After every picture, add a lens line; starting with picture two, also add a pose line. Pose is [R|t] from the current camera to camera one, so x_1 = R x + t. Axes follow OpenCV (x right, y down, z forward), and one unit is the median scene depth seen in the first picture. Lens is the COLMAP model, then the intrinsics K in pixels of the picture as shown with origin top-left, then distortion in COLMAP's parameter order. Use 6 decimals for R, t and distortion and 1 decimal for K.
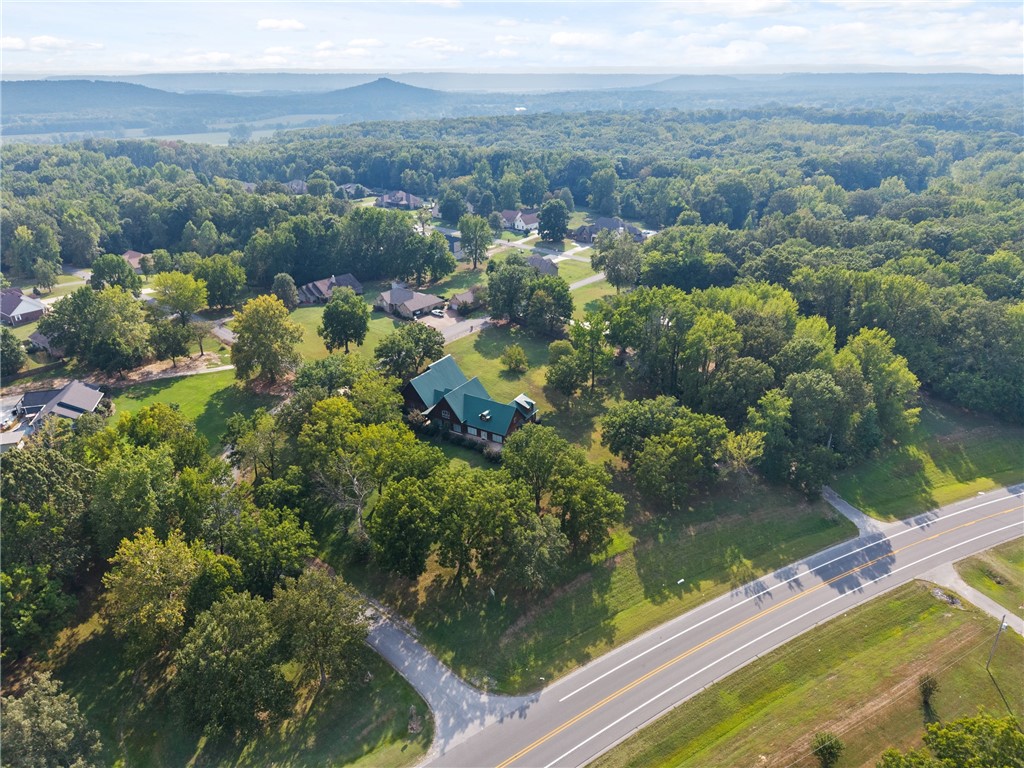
lens RADIAL K [[683.5, 0, 515.7], [0, 683.5, 382.9], [0, 0, 1]] dist [0.006598, -0.001760]
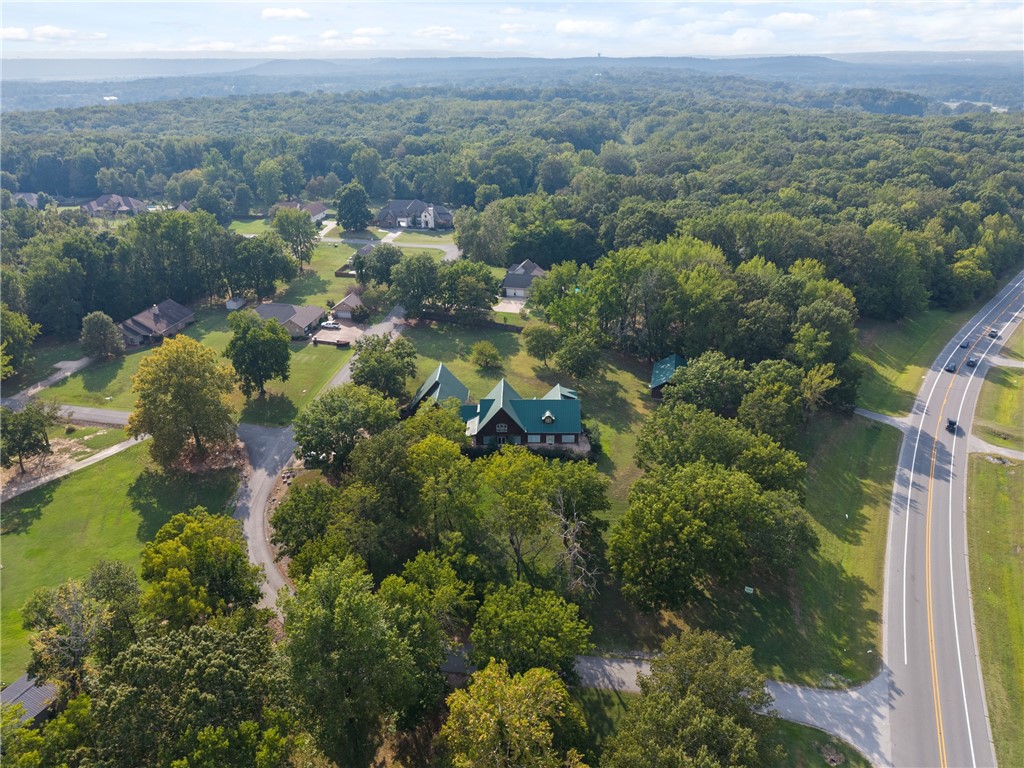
lens RADIAL K [[683.5, 0, 515.2], [0, 683.5, 385.3], [0, 0, 1]] dist [0.006598, -0.001760]
pose [[0.858858, -0.223637, 0.460814, -0.619819], [0.214178, 0.974024, 0.073521, -0.085599], [-0.465285, 0.035553, 0.884446, 0.314007]]
